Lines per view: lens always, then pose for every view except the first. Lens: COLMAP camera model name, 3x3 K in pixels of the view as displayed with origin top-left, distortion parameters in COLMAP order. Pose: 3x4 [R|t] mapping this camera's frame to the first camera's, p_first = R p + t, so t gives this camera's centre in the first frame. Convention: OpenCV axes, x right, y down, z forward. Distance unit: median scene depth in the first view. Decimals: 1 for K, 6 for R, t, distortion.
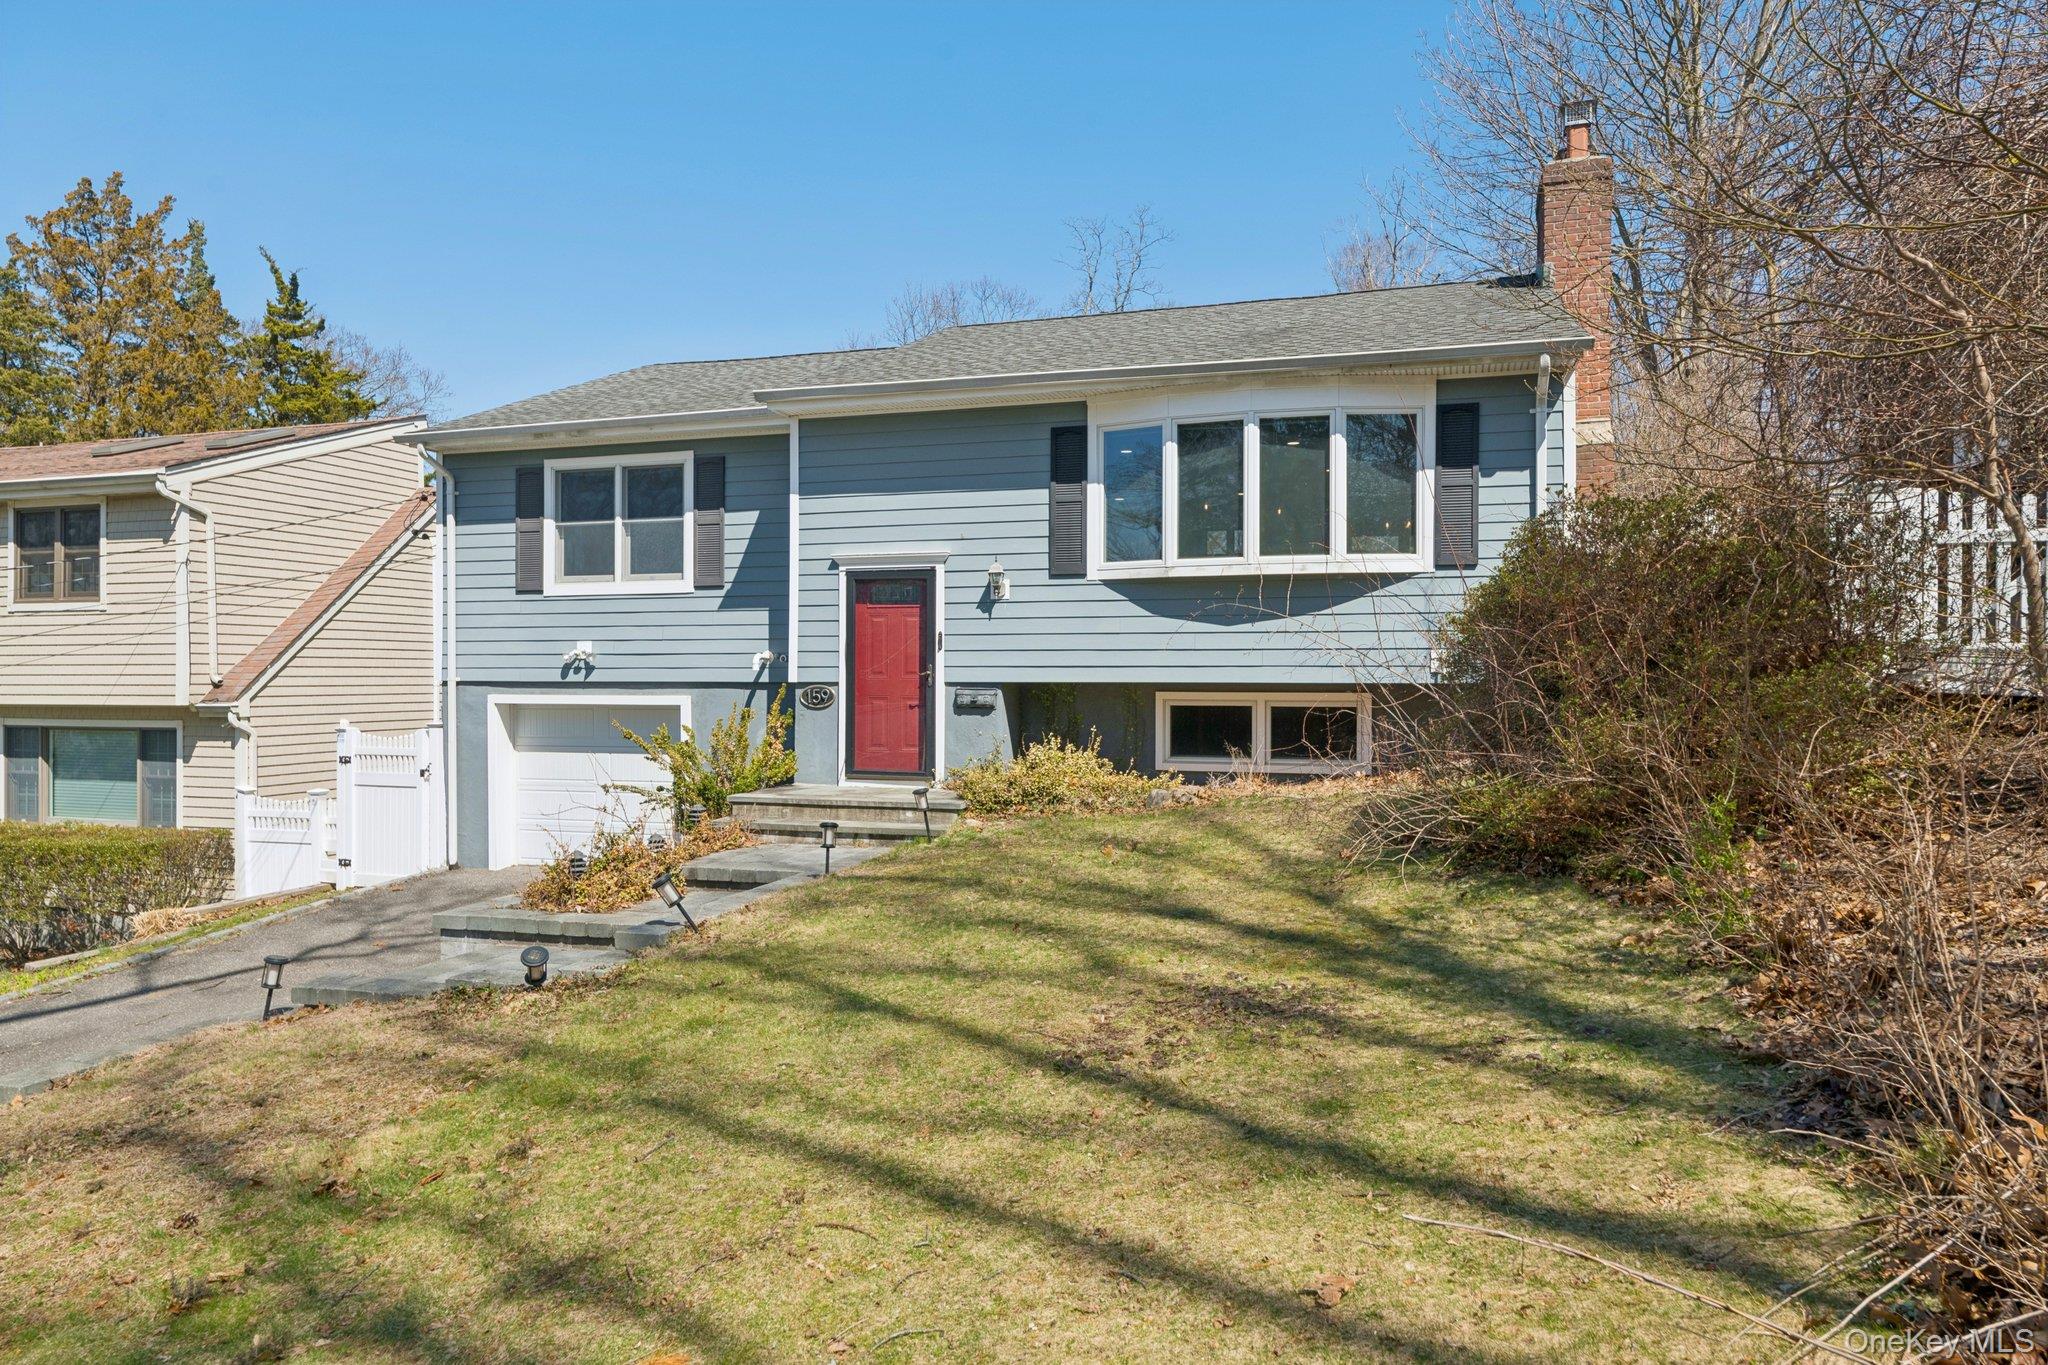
lens RADIAL K [[1329.5, 0, 1021.4], [0, 1329.5, 637.5], [0, 0, 1]] dist [0.001227, -0.000113]
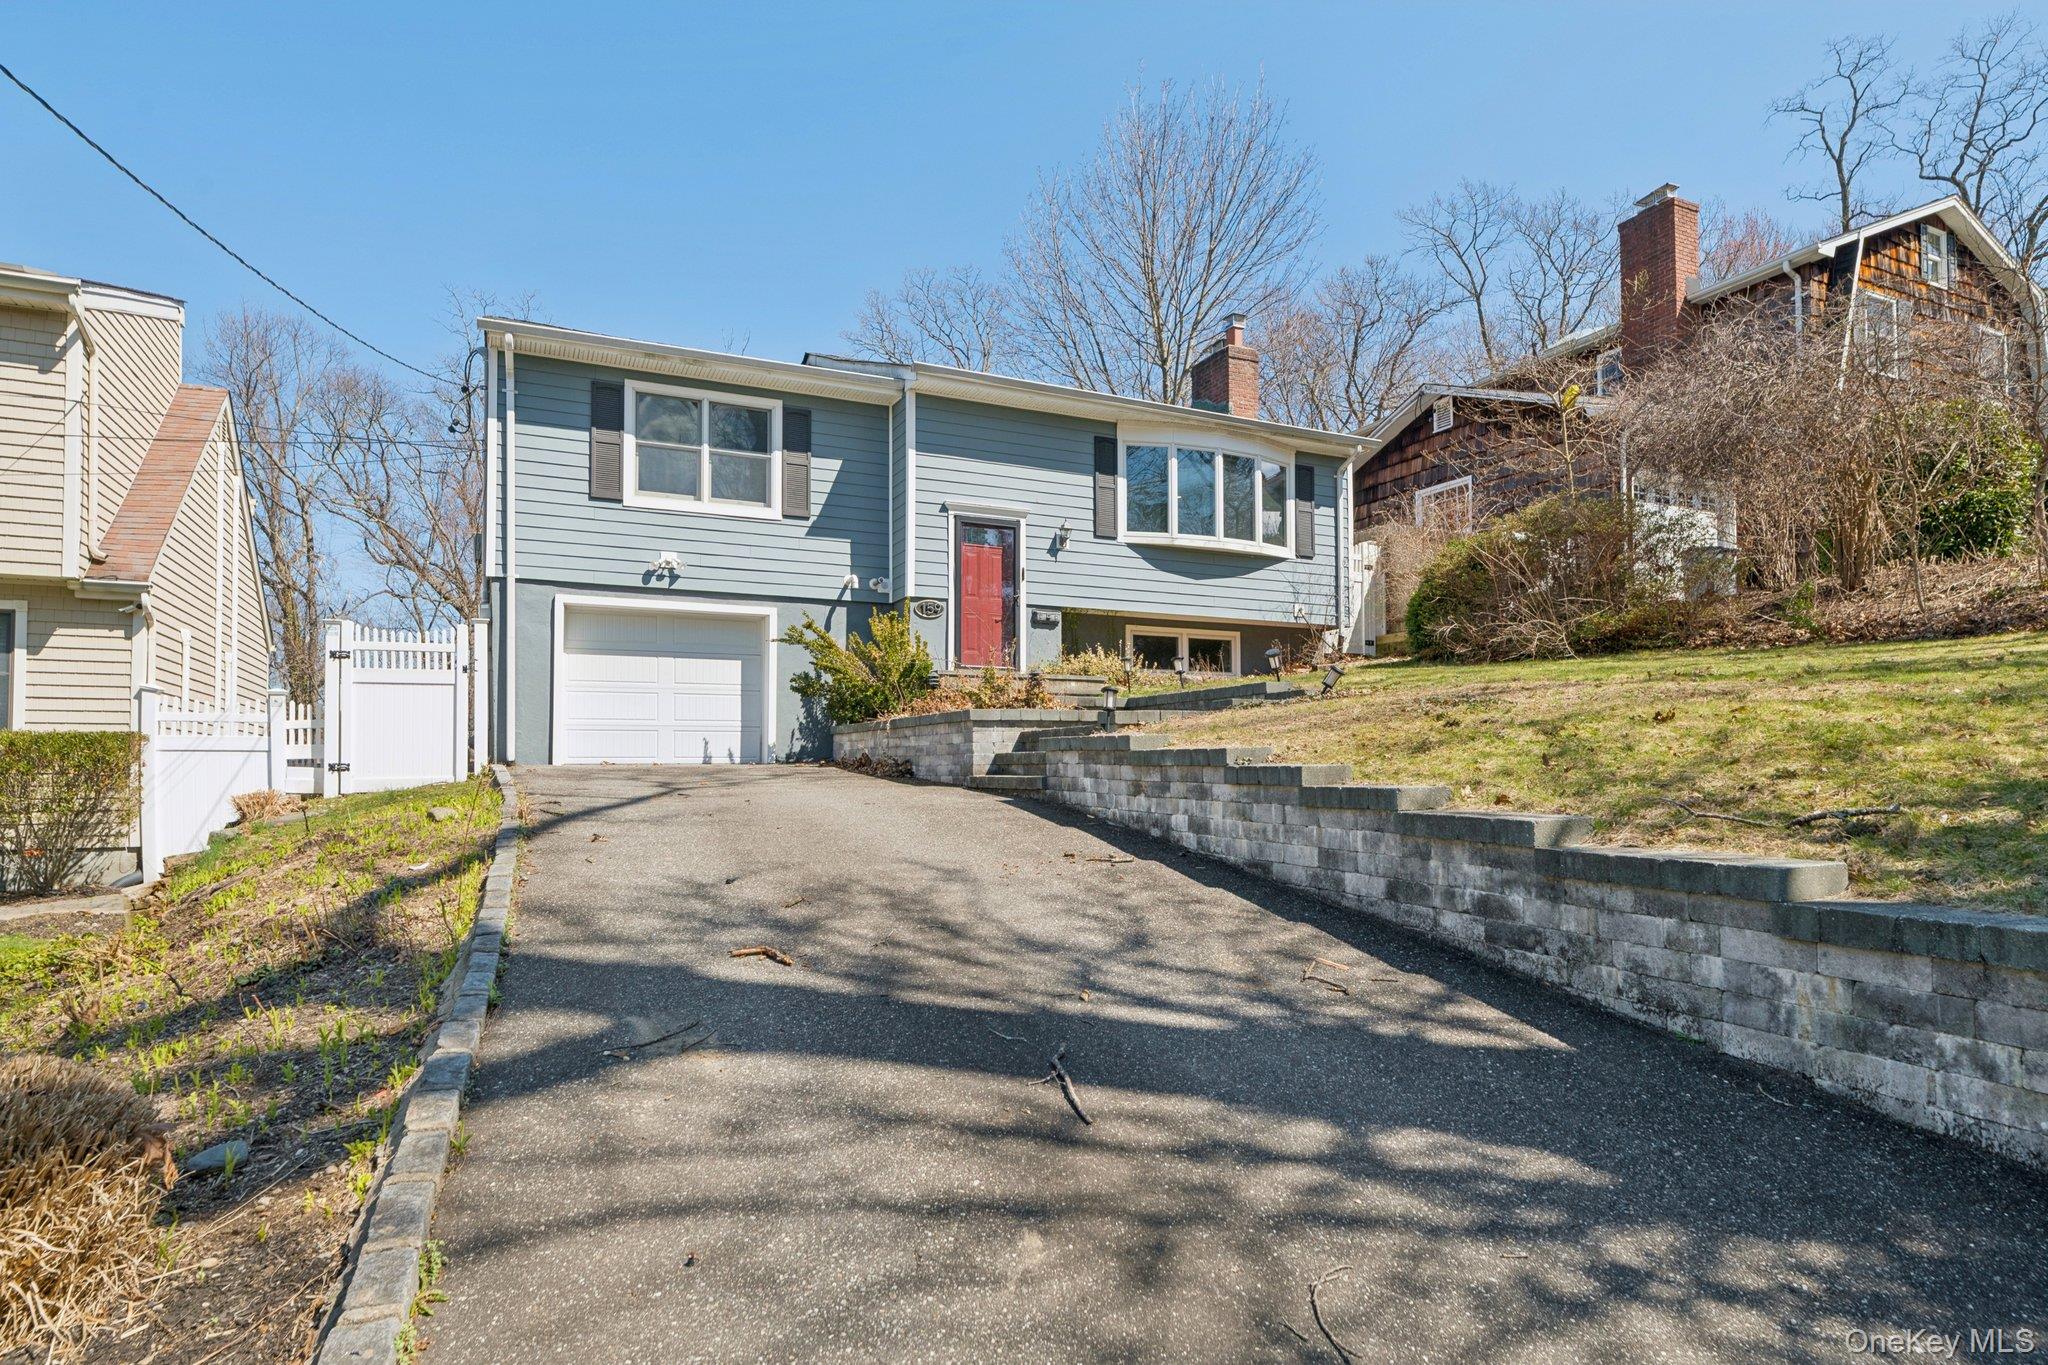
lens RADIAL K [[1127.3, 0, 1027.4], [0, 1127.3, 716.8], [0, 0, 1]] dist [0.001592, 0.000746]
pose [[0.735880, 0.032248, 0.676343, -0.824363], [-0.014828, 0.999393, -0.031518, 0.183162], [-0.676949, 0.013165, 0.735912, 0.135852]]
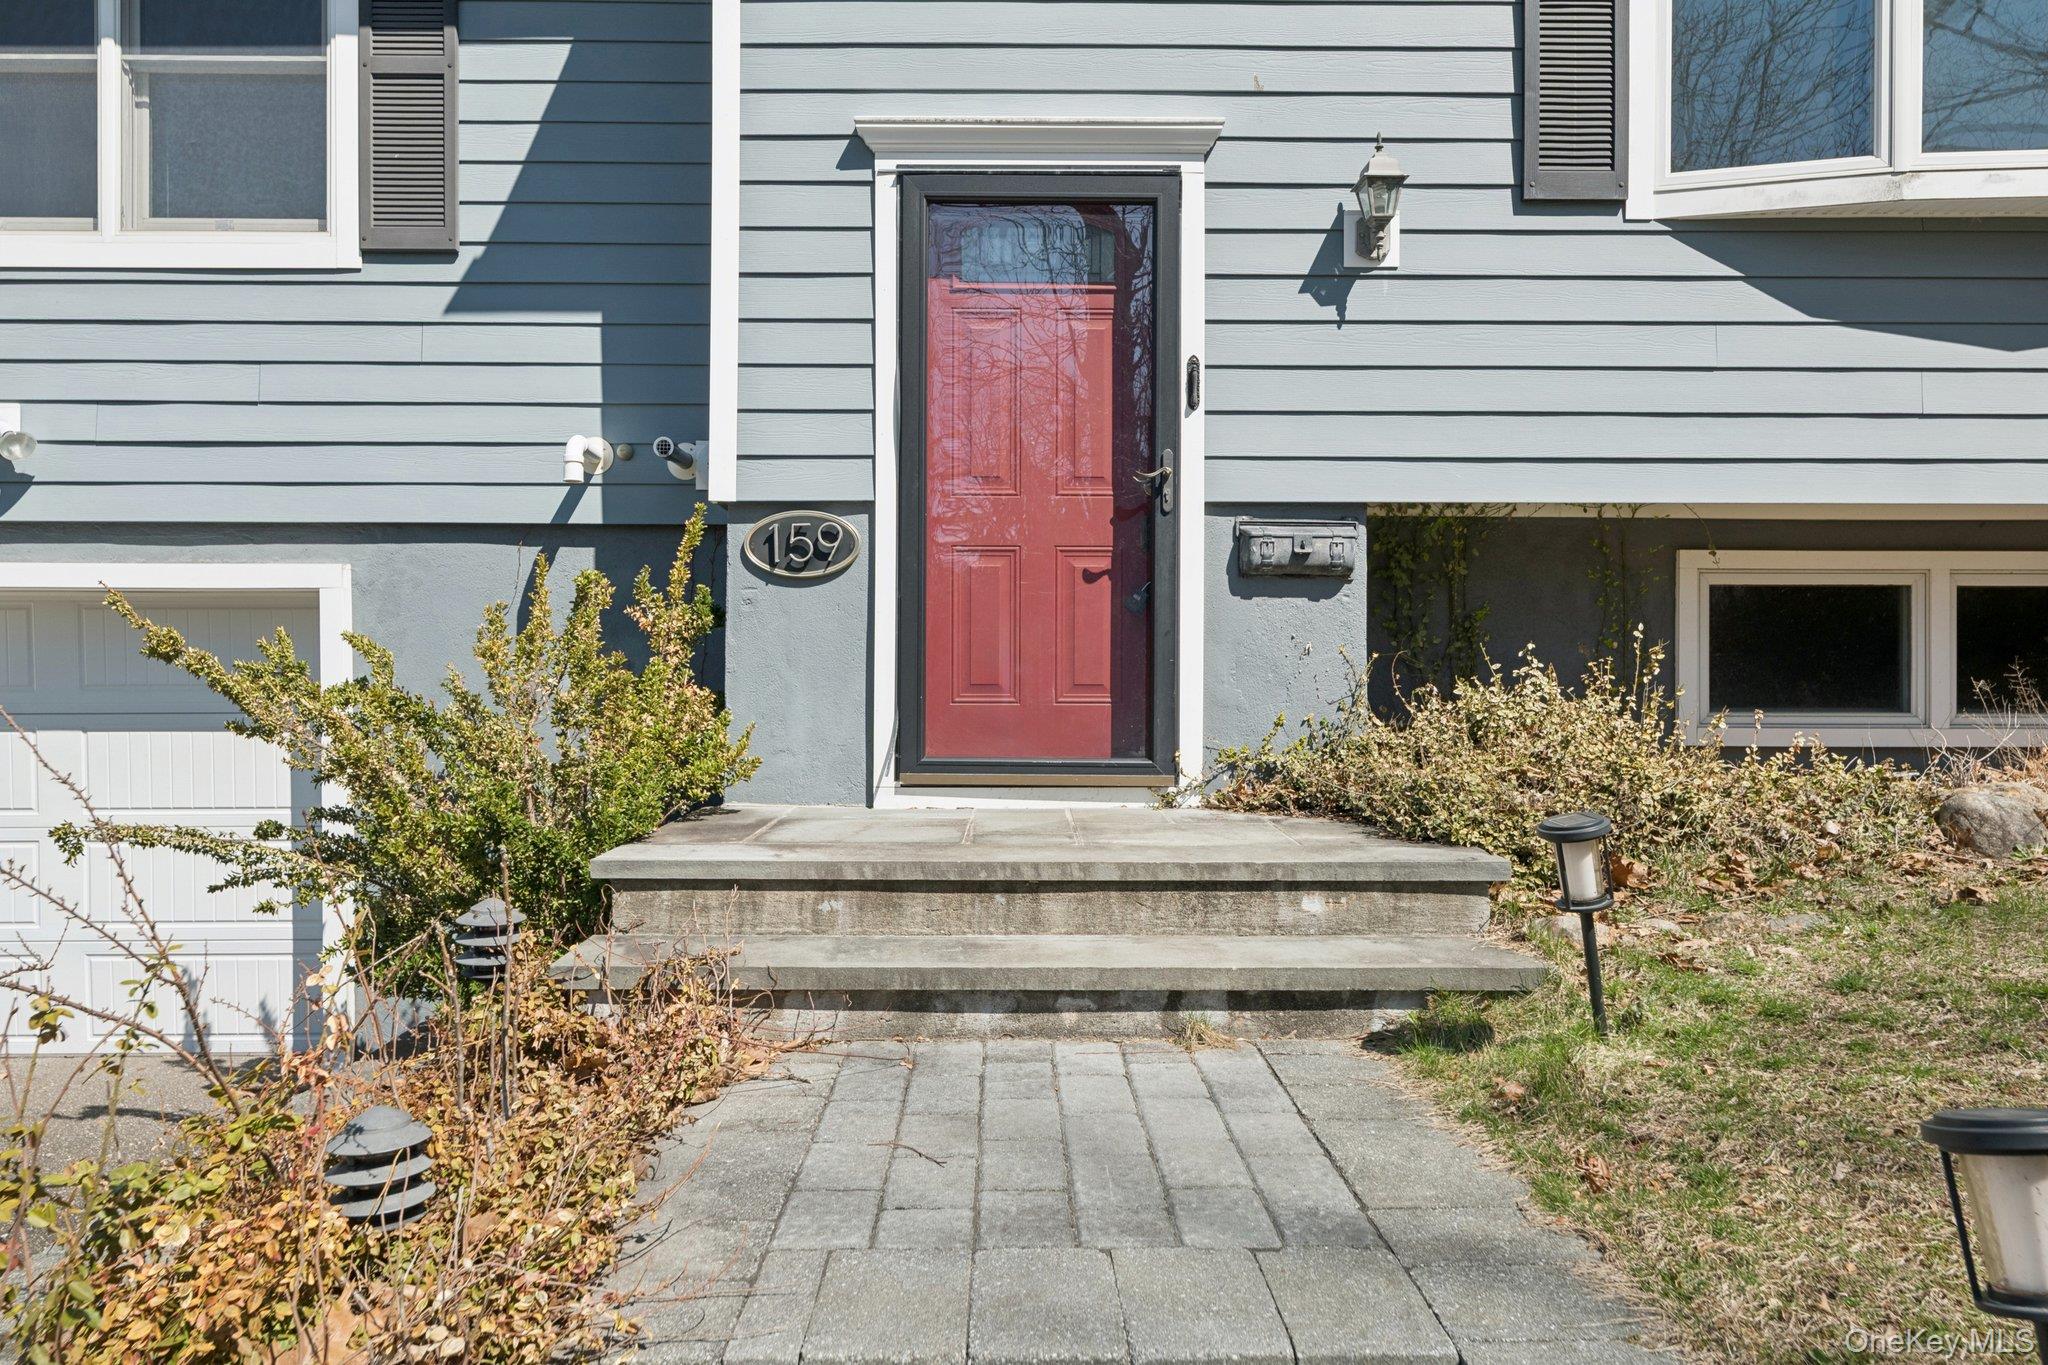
lens RADIAL K [[1327.9, 0, 1016.5], [0, 1327.9, 675.9], [0, 0, 1]] dist [0.002300, 0.001631]
pose [[0.953003, 0.001788, 0.302954, -0.205108], [-0.010227, 0.999603, 0.026270, 0.068665], [-0.302787, -0.028134, 0.952643, 0.666585]]
